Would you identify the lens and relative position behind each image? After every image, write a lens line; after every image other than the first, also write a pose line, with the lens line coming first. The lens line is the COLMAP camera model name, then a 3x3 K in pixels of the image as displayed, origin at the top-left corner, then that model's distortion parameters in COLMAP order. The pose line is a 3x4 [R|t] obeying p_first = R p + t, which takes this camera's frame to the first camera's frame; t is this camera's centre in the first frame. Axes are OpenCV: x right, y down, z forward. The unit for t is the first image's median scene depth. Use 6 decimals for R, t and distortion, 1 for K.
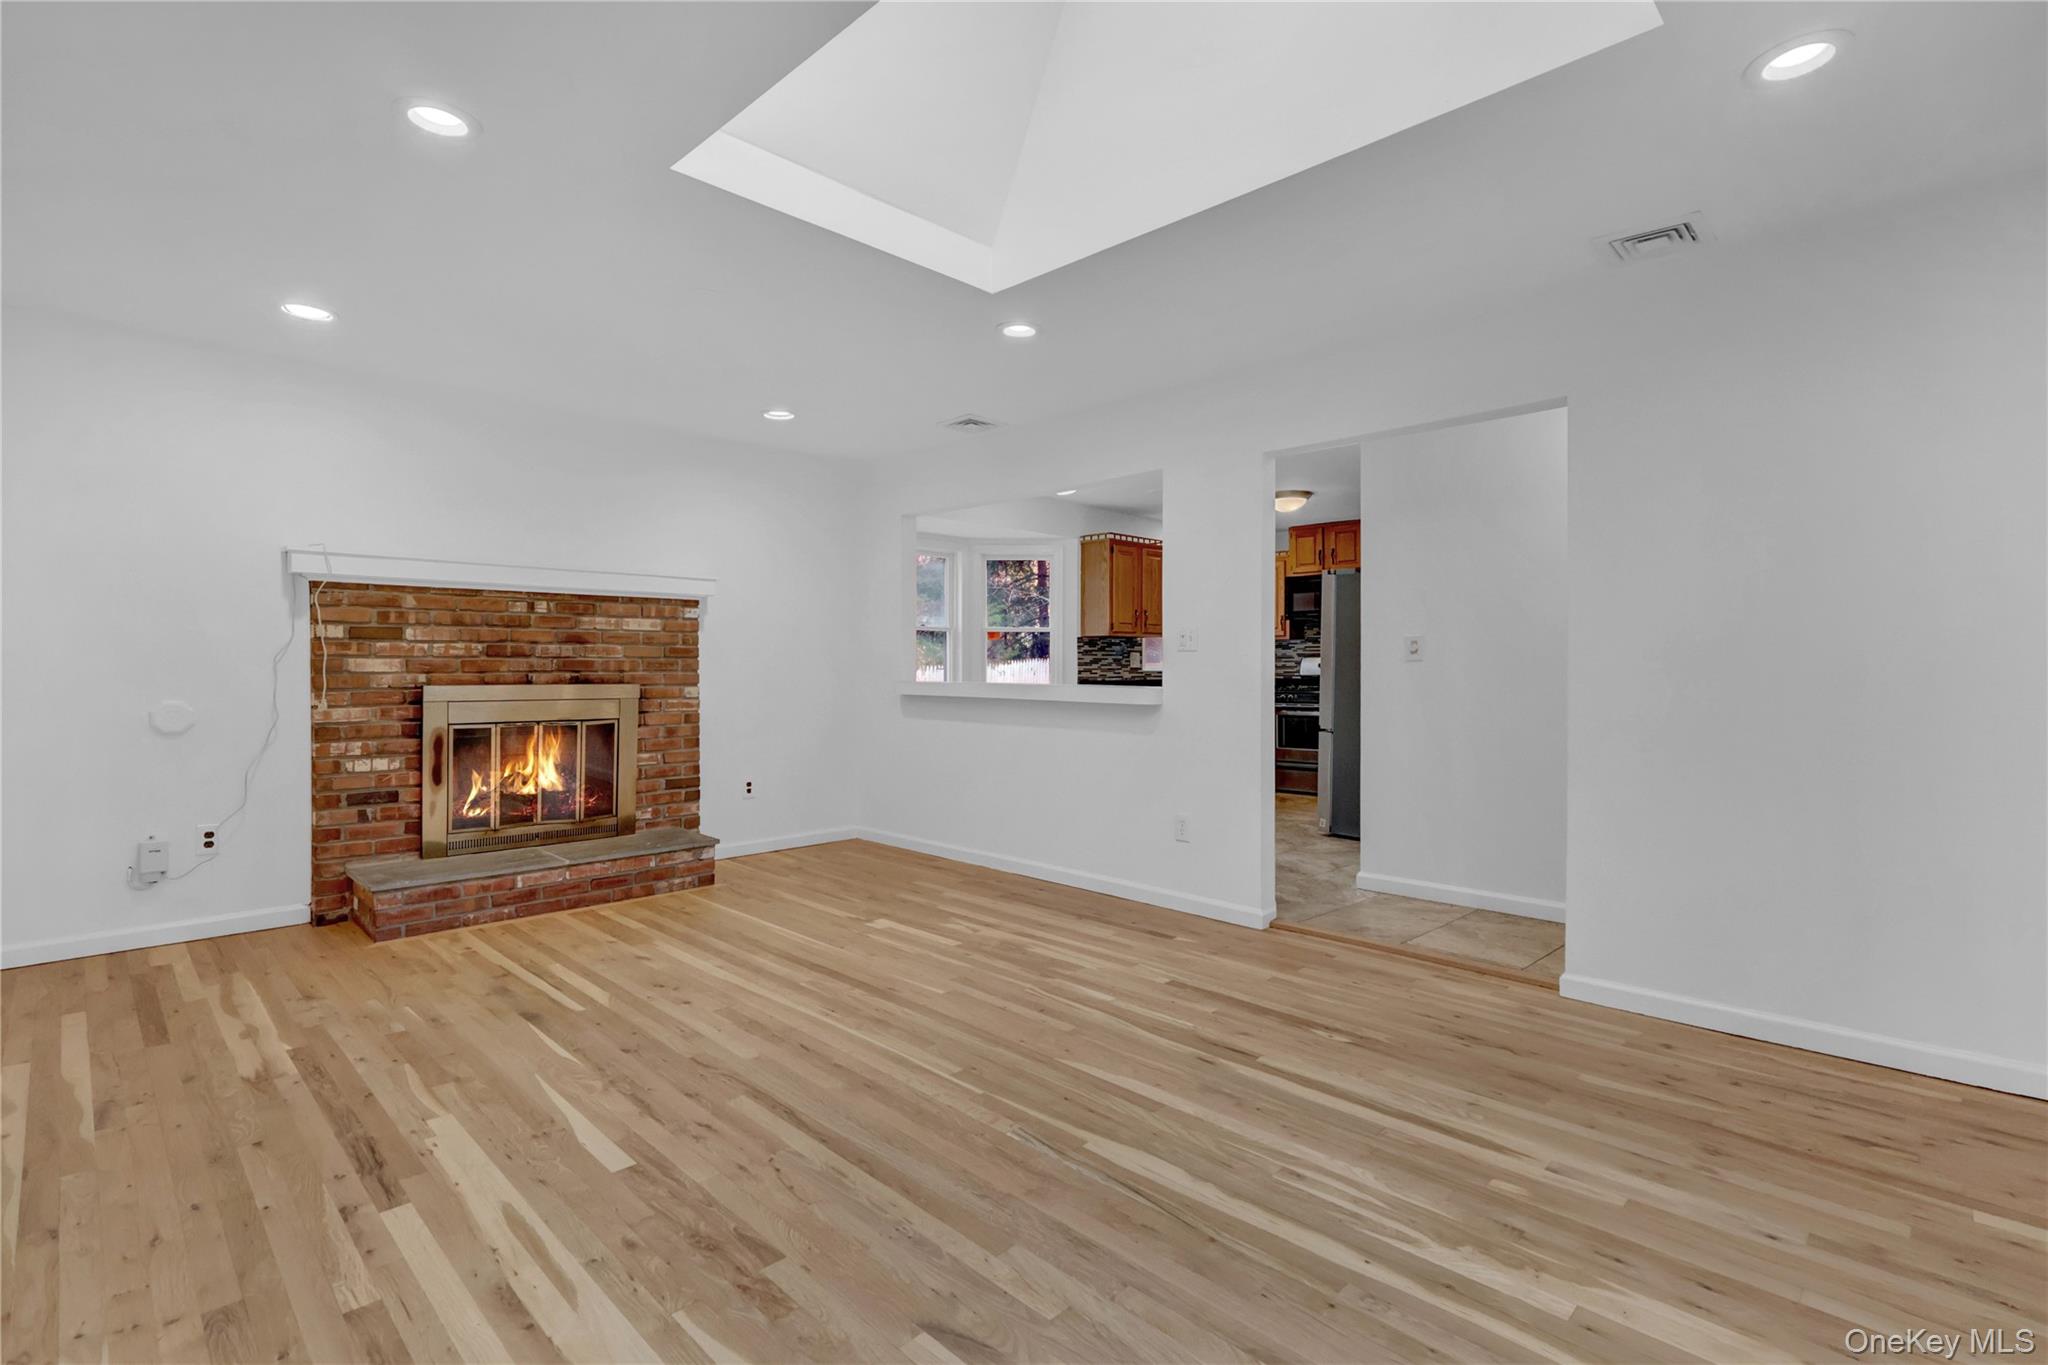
lens RADIAL K [[958.6, 0, 1017.4], [0, 958.6, 677.7], [0, 0, 1]] dist [-0.002121, 0.002254]
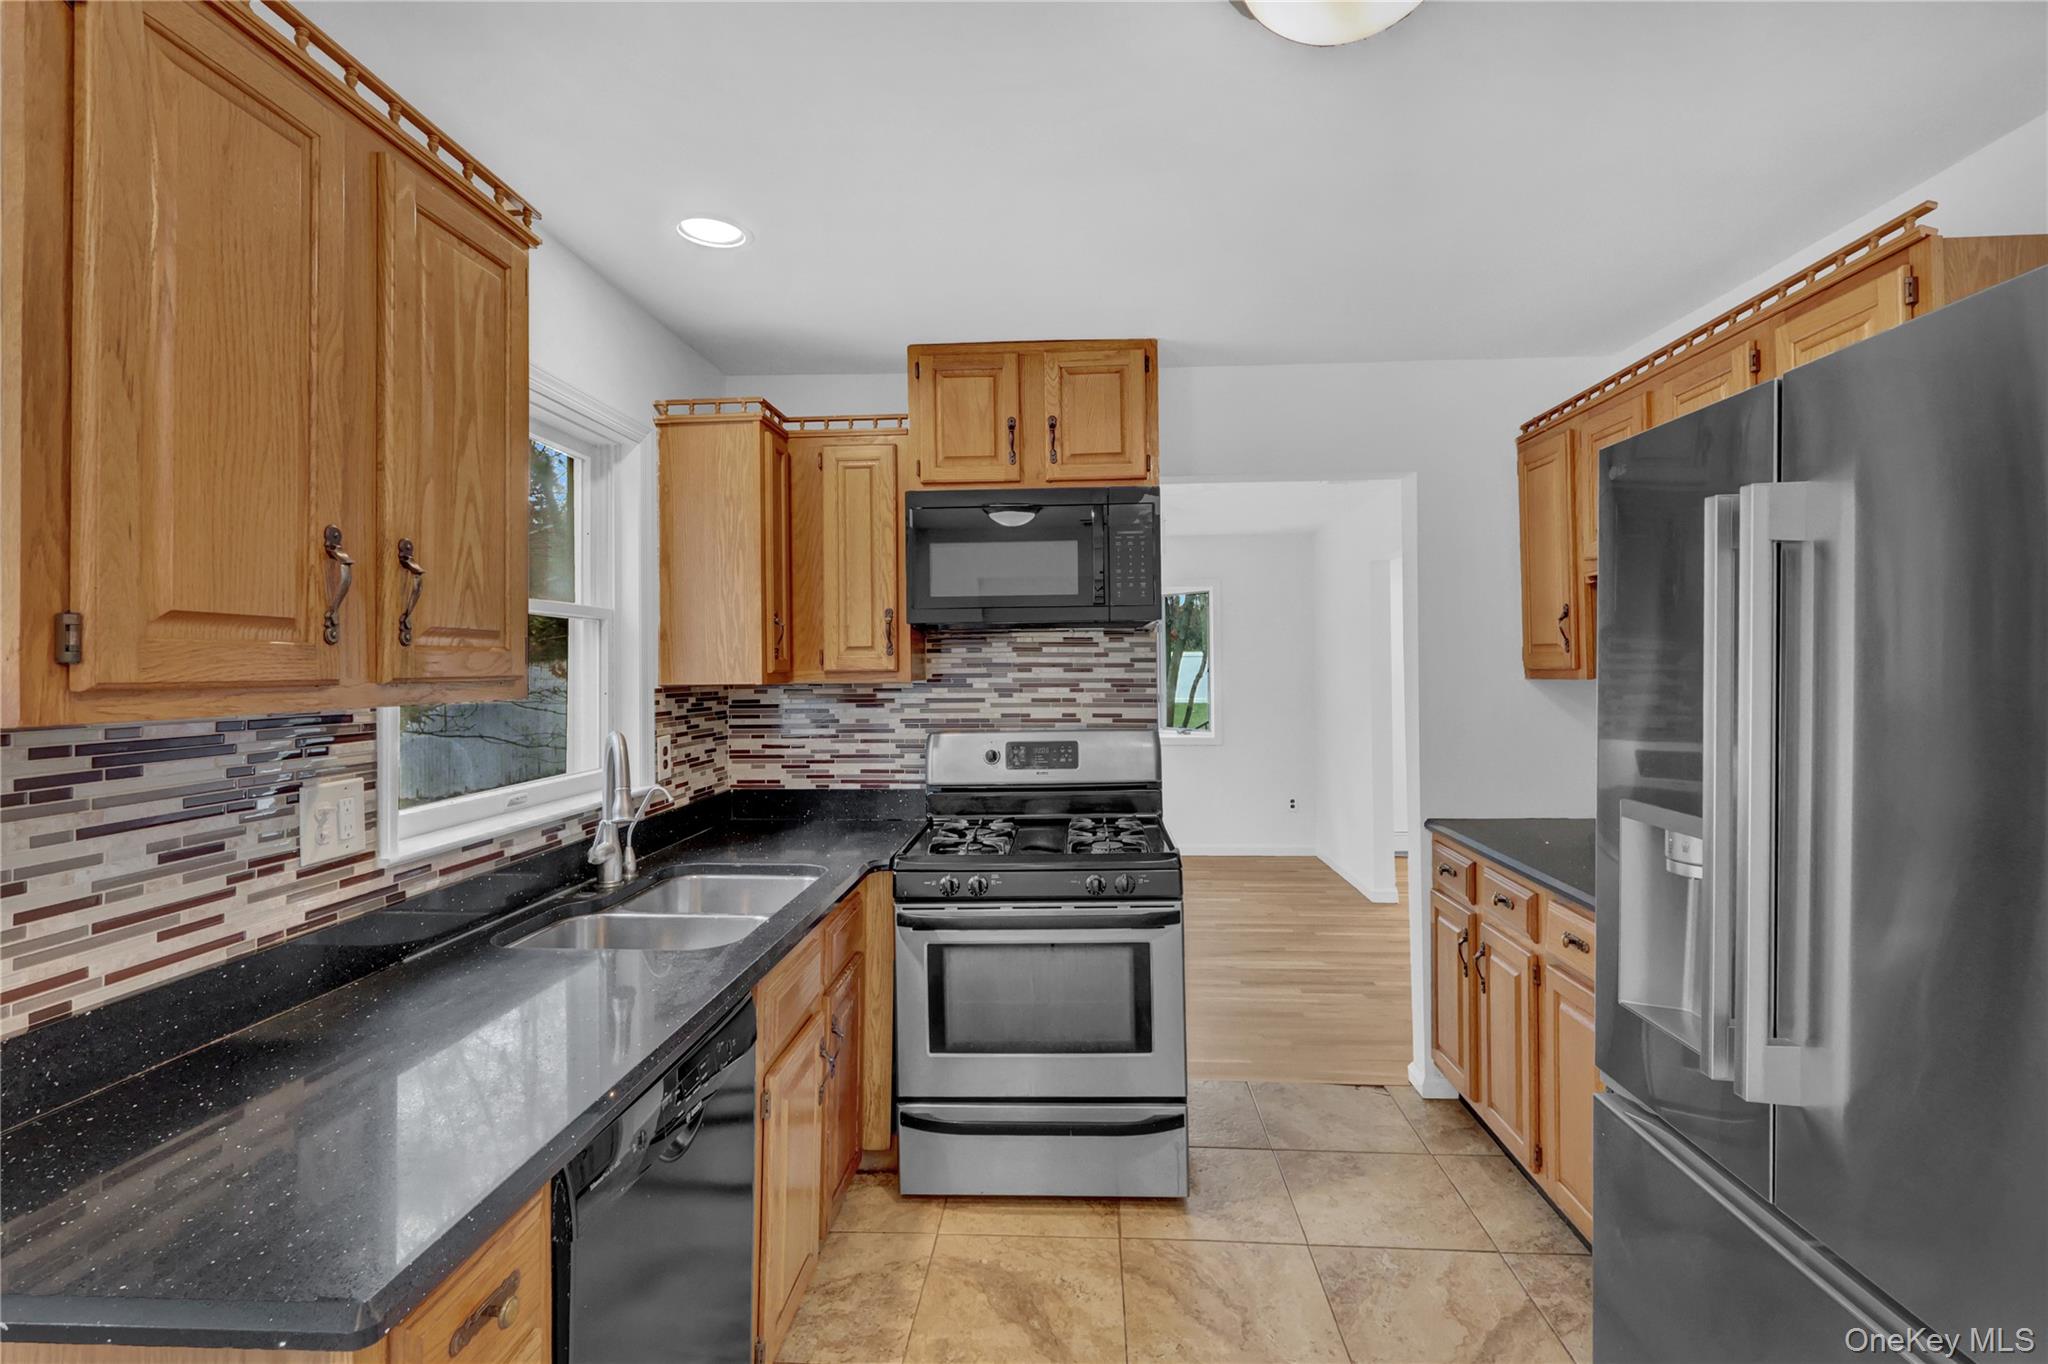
lens RADIAL K [[958.6, 0, 1032.1], [0, 958.6, 654.0], [0, 0, 1]] dist [-0.002121, 0.002254]
pose [[0.742206, 0.002646, 0.670166, 0.103683], [0.018491, 0.999531, -0.024426, -0.045417], [-0.669916, 0.030521, 0.741809, 0.809275]]
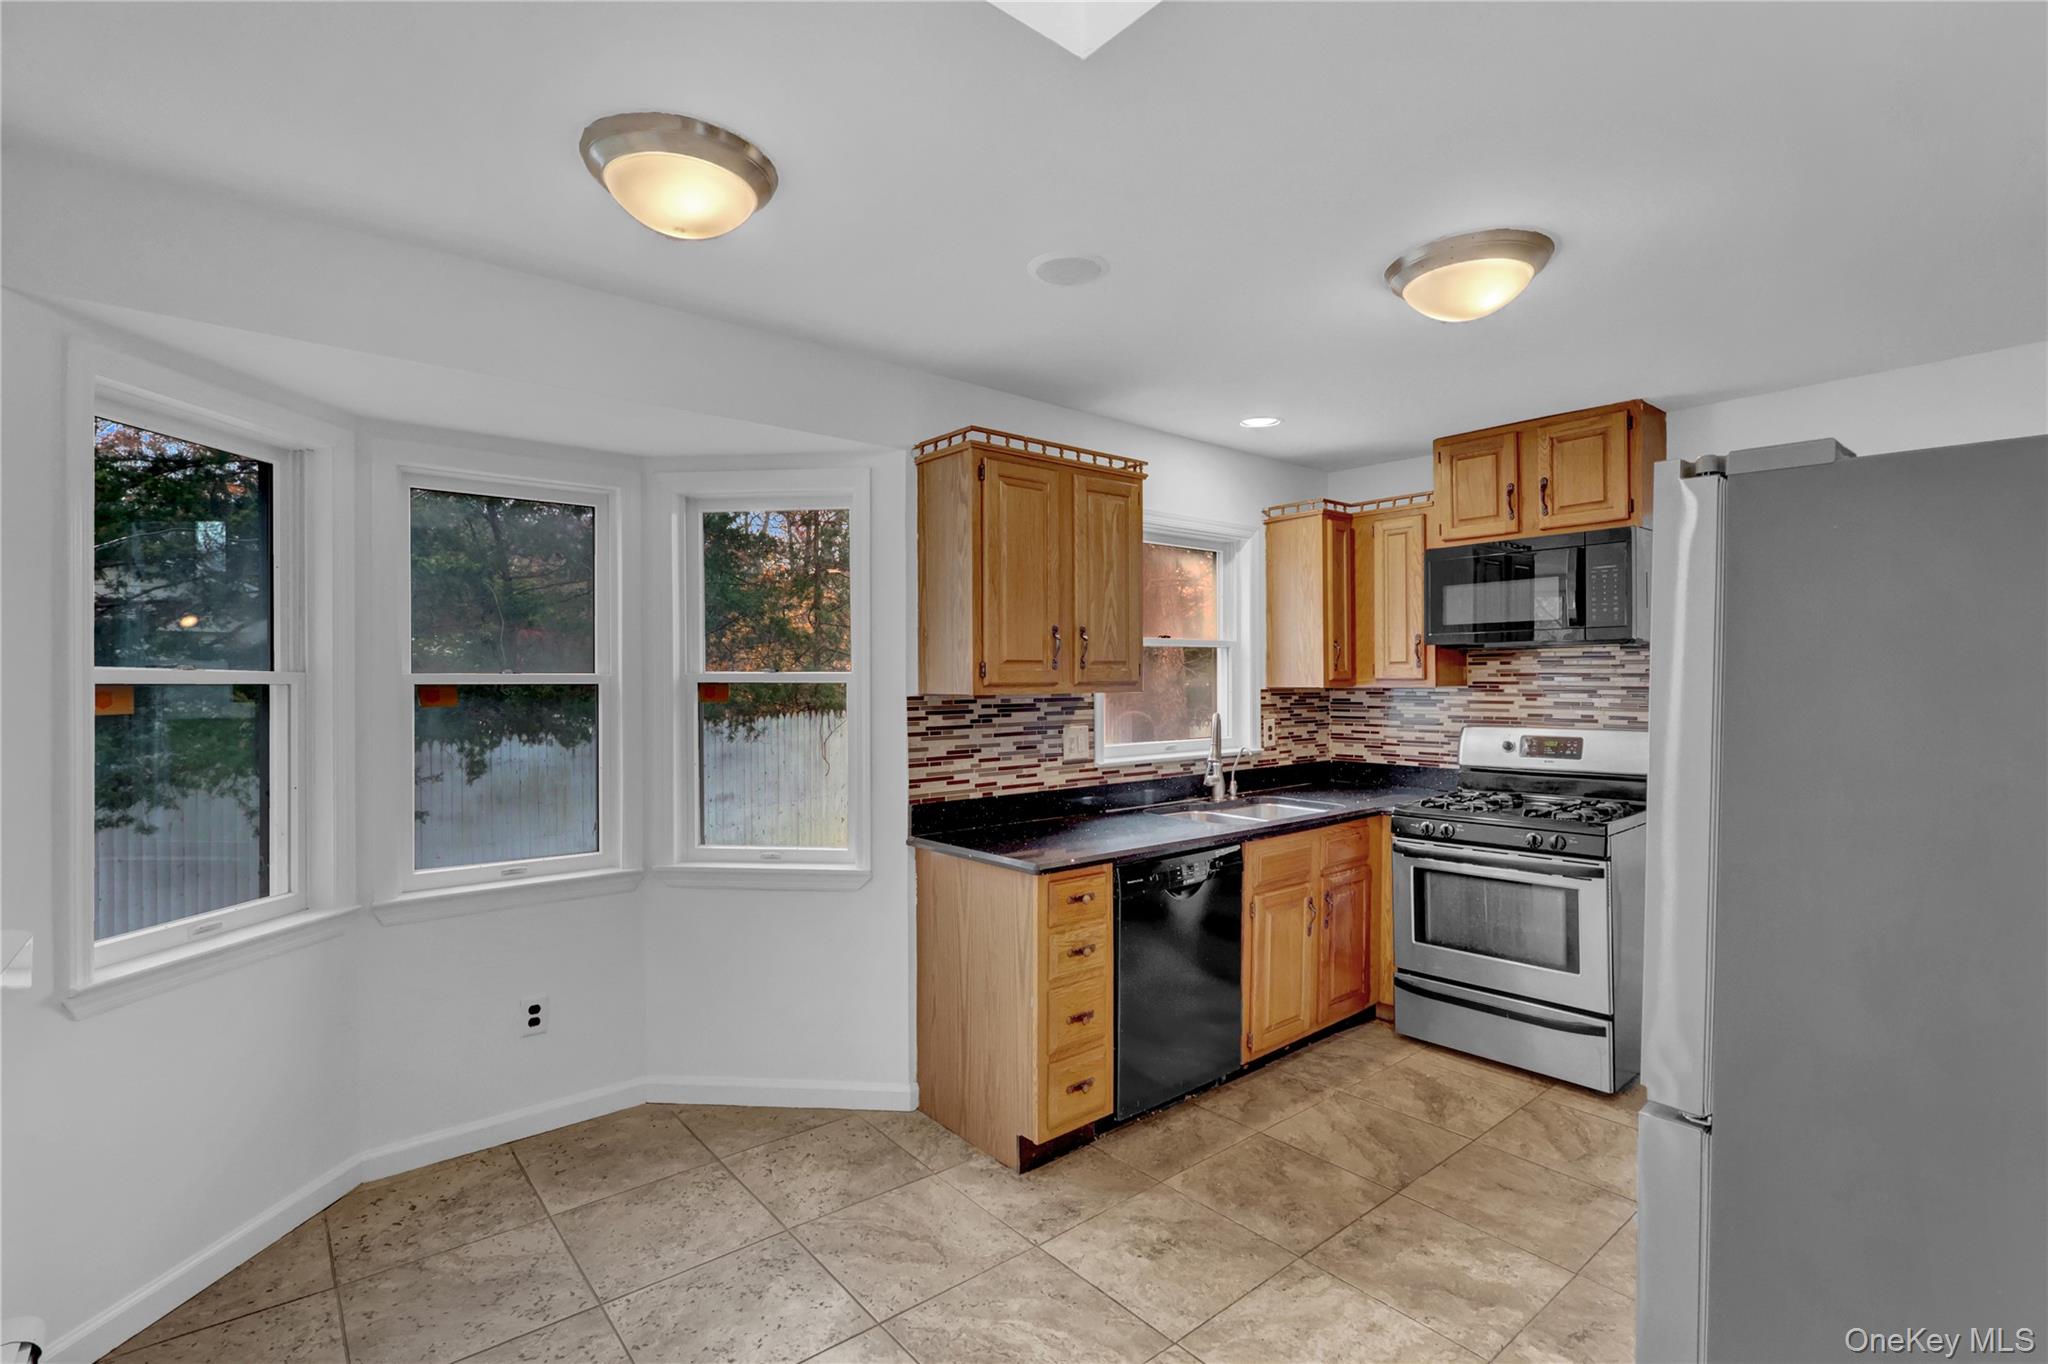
lens RADIAL K [[958.6, 0, 1023.0], [0, 958.6, 677.5], [0, 0, 1]] dist [-0.002121, 0.002254]
pose [[0.996589, -0.006119, -0.082295, 0.141506], [0.004906, 0.999876, -0.014934, -0.043193], [0.082376, 0.014479, 0.996496, 0.594754]]
